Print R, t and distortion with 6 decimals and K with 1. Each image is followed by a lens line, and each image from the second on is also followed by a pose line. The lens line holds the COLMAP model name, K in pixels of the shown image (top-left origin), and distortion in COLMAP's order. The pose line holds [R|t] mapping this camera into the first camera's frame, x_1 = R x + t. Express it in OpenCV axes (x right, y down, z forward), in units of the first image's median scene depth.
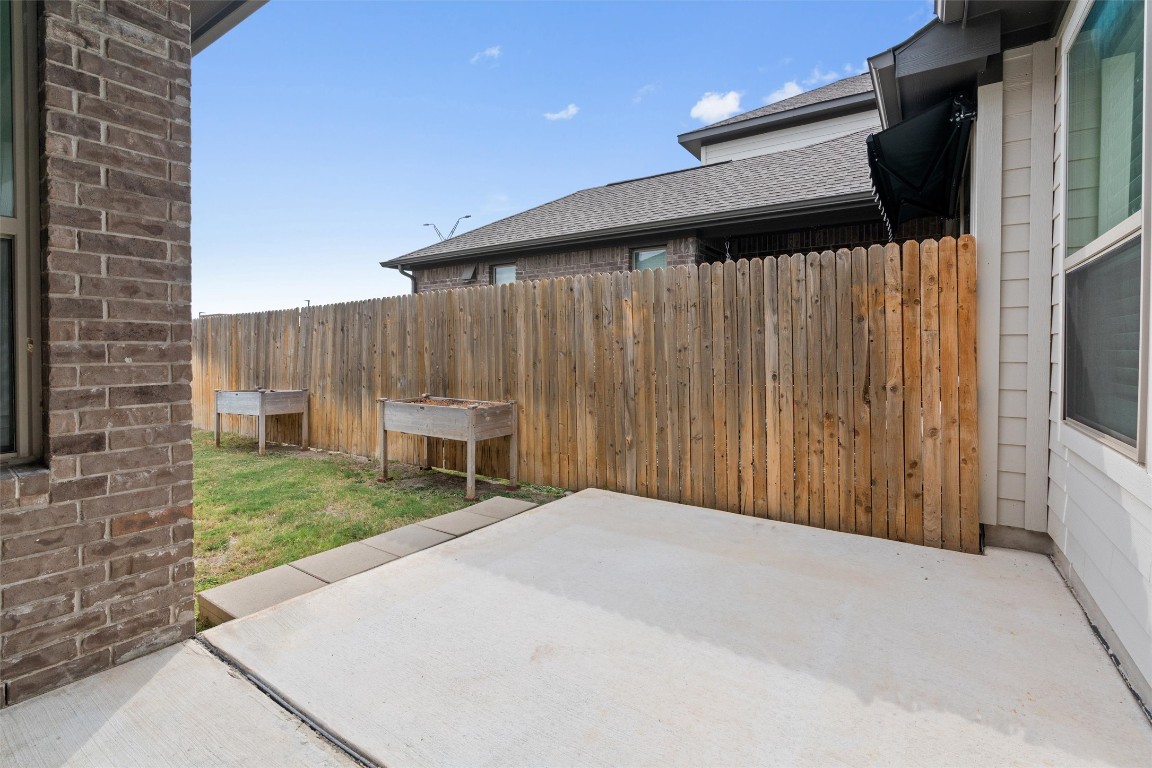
lens RADIAL K [[524.4, 0, 576.4], [0, 524.4, 353.0], [0, 0, 1]] dist [0.002513, 0.000548]
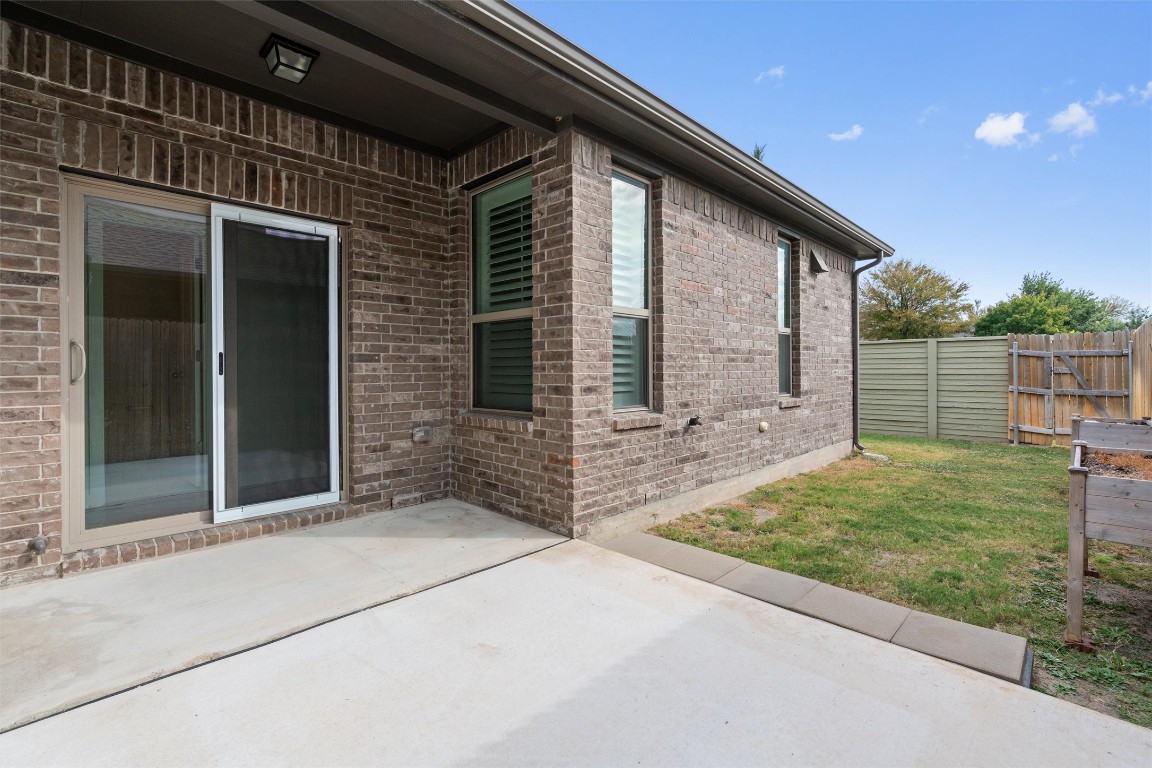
lens RADIAL K [[527.0, 0, 577.2], [0, 527.0, 365.3], [0, 0, 1]] dist [-0.000322, -0.000393]
pose [[-0.164762, -0.007489, -0.986305, 0.958104], [-0.003760, 0.999969, -0.006965, 0.004606], [0.986326, 0.002561, -0.164785, 1.351580]]
